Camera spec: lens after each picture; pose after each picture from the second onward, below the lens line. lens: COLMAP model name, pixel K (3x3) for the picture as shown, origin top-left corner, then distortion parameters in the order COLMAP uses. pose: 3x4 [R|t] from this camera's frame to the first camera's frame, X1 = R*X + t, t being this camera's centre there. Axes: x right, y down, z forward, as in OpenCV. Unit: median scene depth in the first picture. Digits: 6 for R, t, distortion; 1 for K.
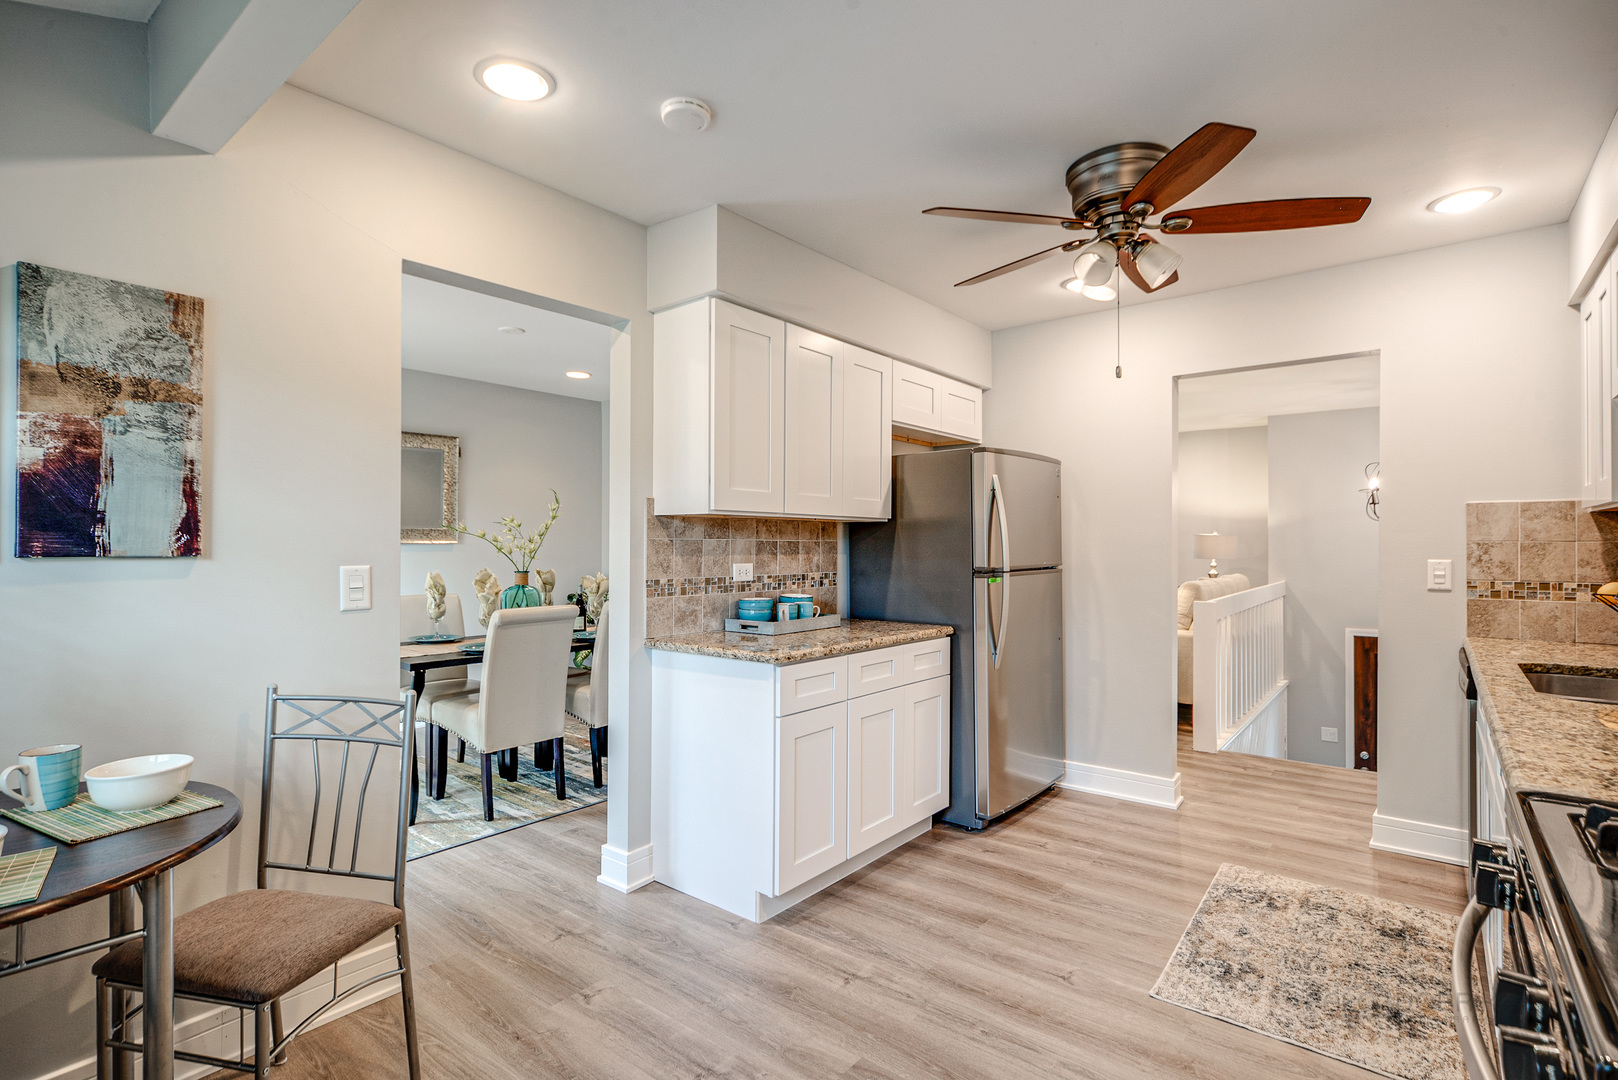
lens RADIAL K [[780.1, 0, 811.6], [0, 780.1, 540.2], [0, 0, 1]] dist [-0.000127, 0.000455]
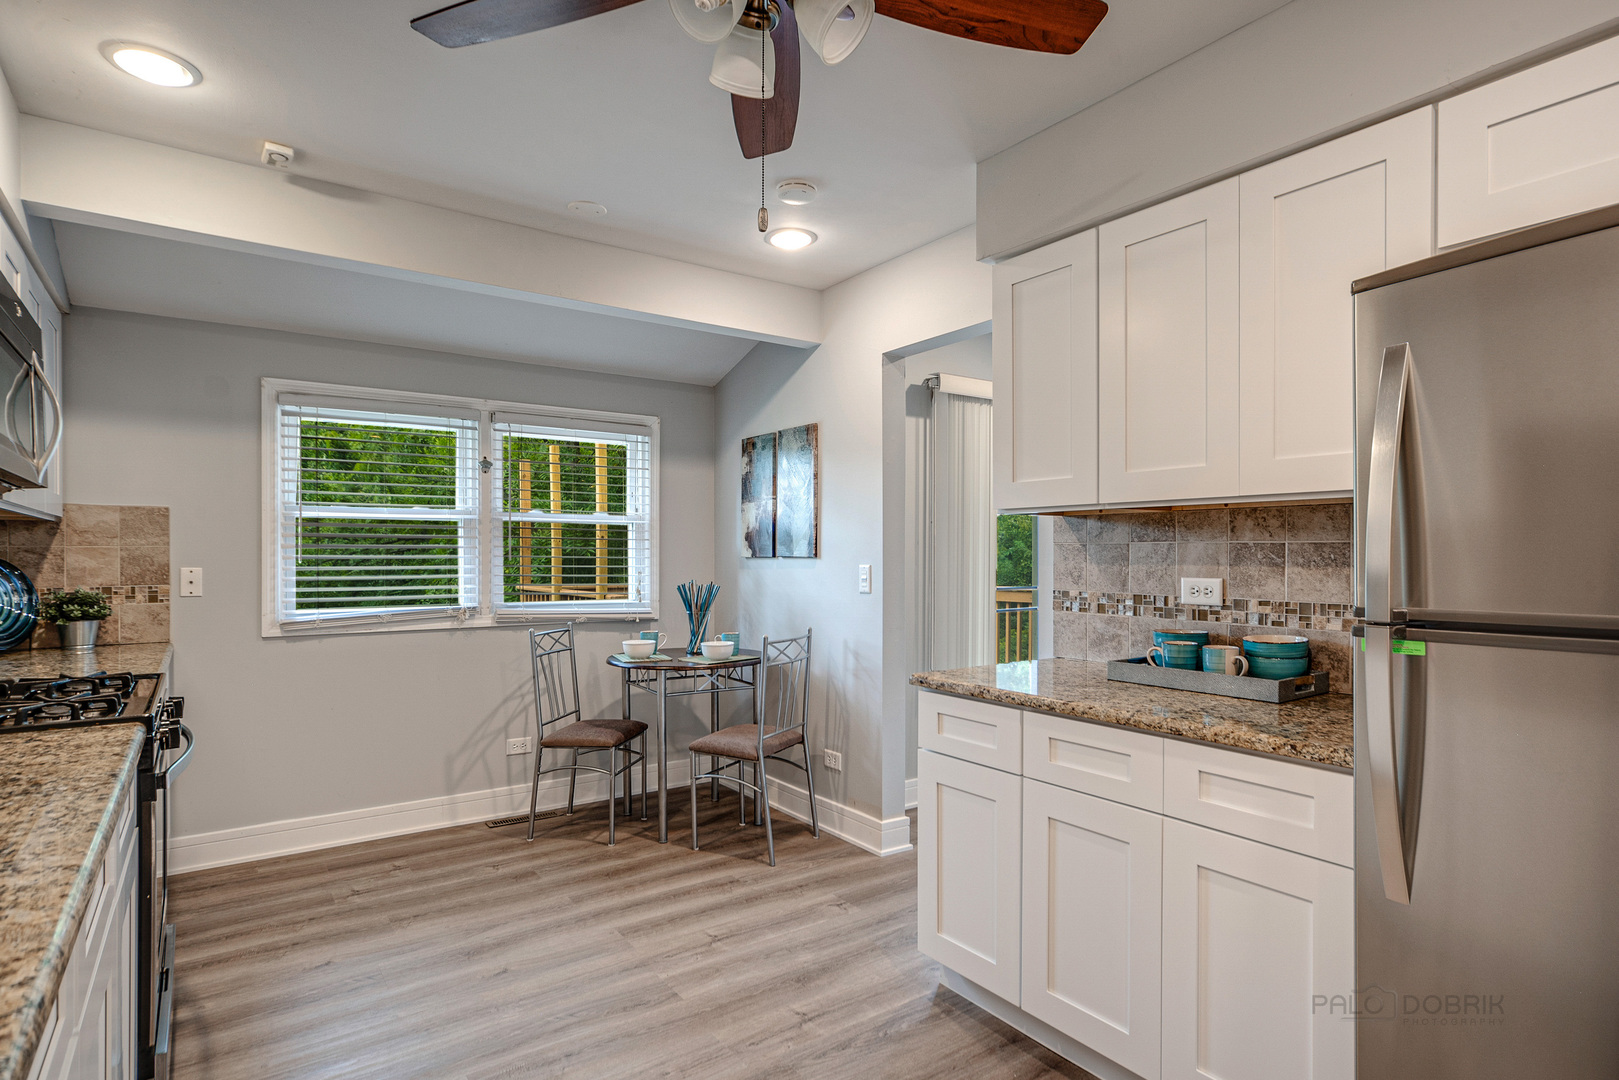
lens RADIAL K [[852.8, 0, 804.2], [0, 852.8, 559.1], [0, 0, 1]] dist [0.001009, 0.001374]
pose [[-0.283370, 0.004199, -0.959001, 0.773670], [0.004619, 0.999985, 0.003013, 0.011311], [0.959000, -0.003576, -0.283385, 0.977158]]
